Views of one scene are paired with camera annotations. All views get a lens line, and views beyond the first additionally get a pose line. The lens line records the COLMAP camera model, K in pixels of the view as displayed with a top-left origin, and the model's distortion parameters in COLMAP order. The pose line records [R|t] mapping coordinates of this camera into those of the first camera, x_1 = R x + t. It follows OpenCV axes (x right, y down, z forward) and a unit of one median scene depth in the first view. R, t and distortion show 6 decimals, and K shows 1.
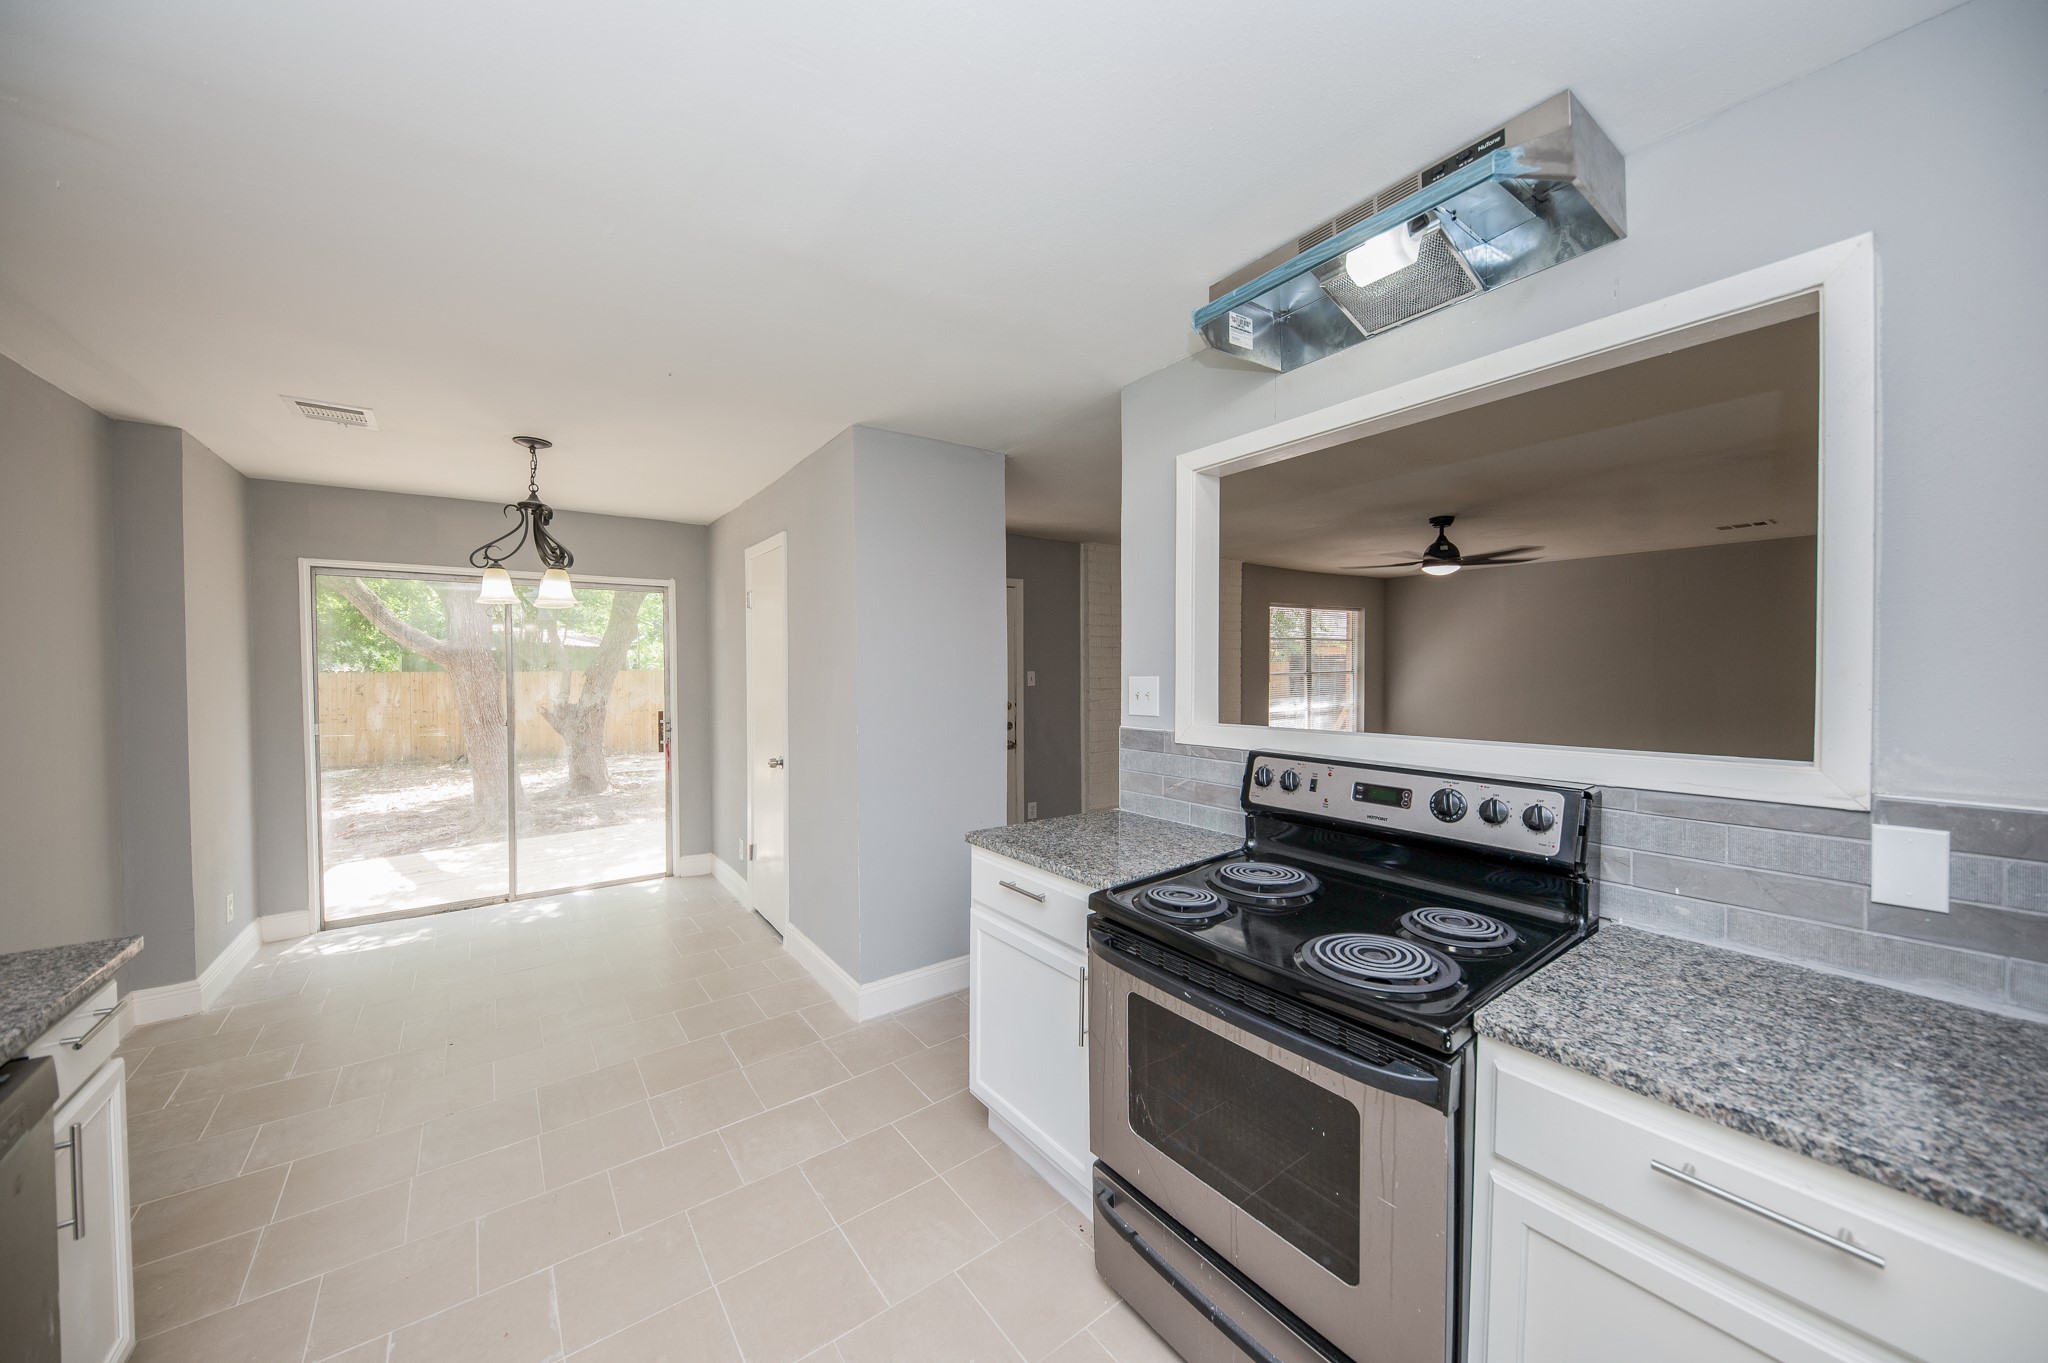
lens RADIAL K [[712.8, 0, 1061.5], [0, 712.8, 681.4], [0, 0, 1]] dist [0.005200, -0.005278]
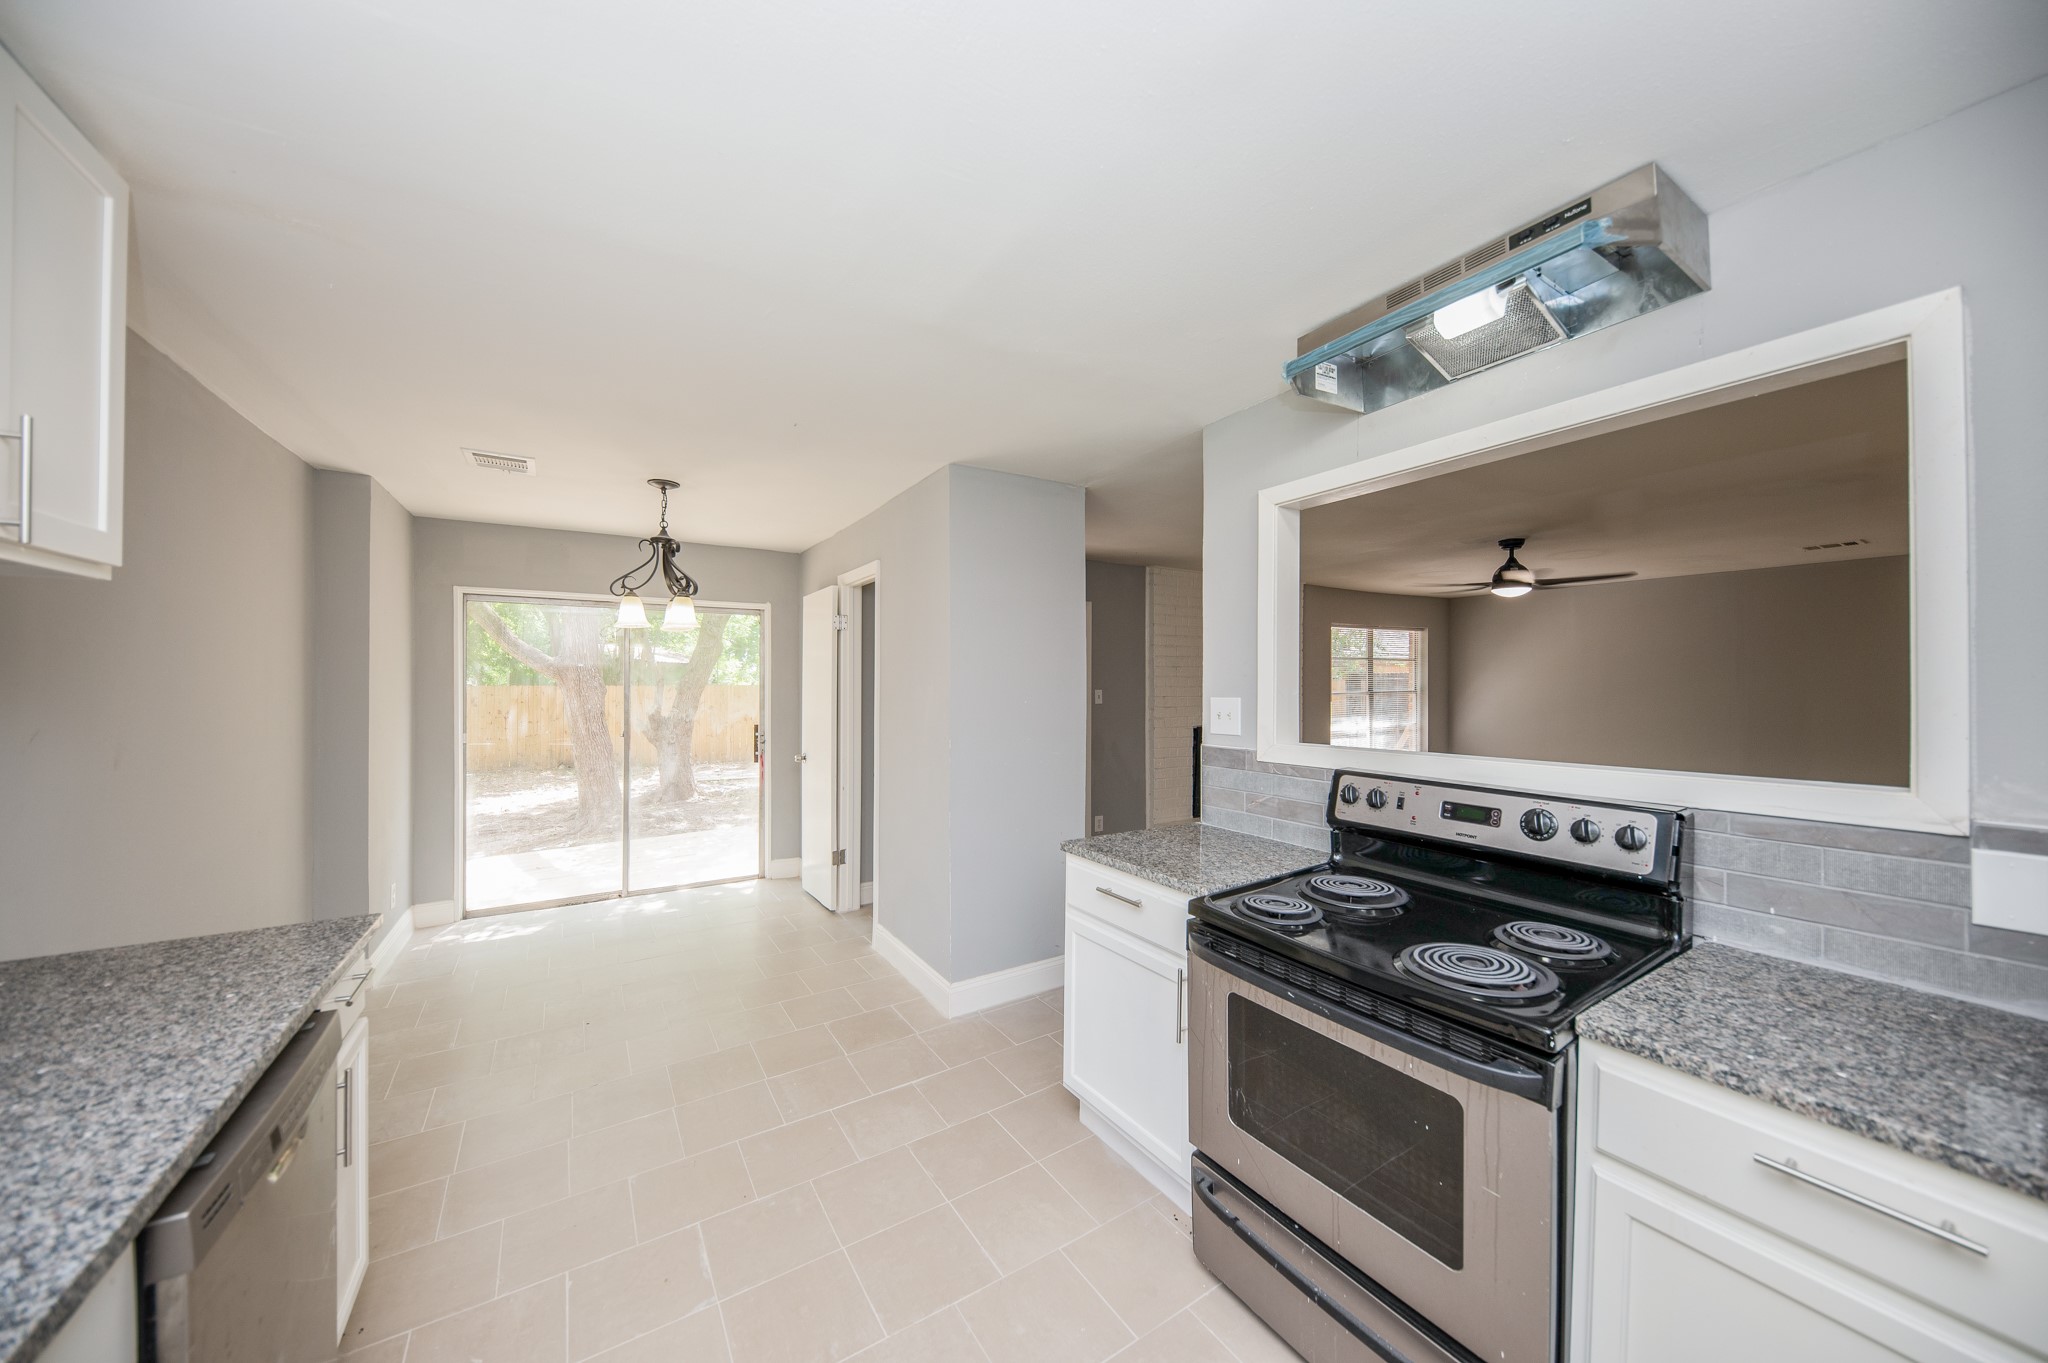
lens RADIAL K [[712.8, 0, 1042.7], [0, 712.8, 679.4], [0, 0, 1]] dist [0.005200, -0.005278]
pose [[0.997137, 0.005043, -0.075449, -0.087737], [-0.006796, 0.999712, -0.023005, -0.008906], [0.075312, 0.023452, 0.996884, -0.088765]]
